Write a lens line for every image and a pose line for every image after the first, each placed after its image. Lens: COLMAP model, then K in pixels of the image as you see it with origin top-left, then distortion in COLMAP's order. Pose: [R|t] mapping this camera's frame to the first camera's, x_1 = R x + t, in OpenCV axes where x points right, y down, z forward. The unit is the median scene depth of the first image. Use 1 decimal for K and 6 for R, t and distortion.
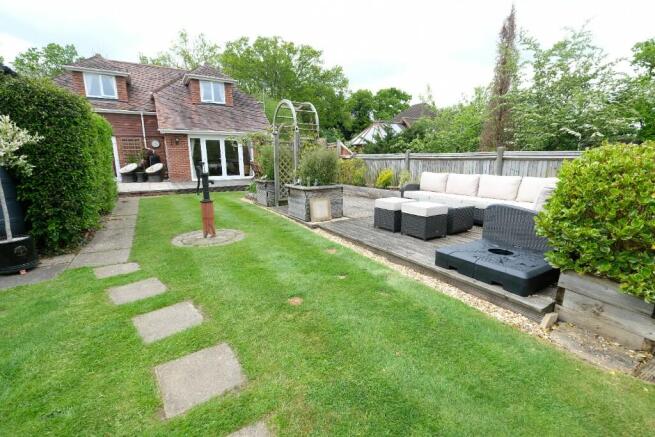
lens RADIAL K [[286.5, 0, 329.2], [0, 286.5, 216.5], [0, 0, 1]] dist [-0.008648, 0.003366]
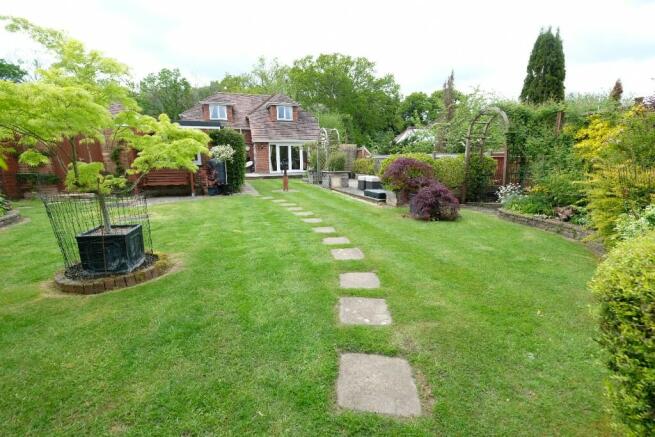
lens RADIAL K [[286.5, 0, 326.0], [0, 286.5, 219.9], [0, 0, 1]] dist [-0.008648, 0.003366]
pose [[0.976856, 0.042645, -0.209603, 0.112030], [-0.040092, 0.999061, 0.016418, 0.069769], [0.210106, -0.007634, 0.977649, -0.337329]]
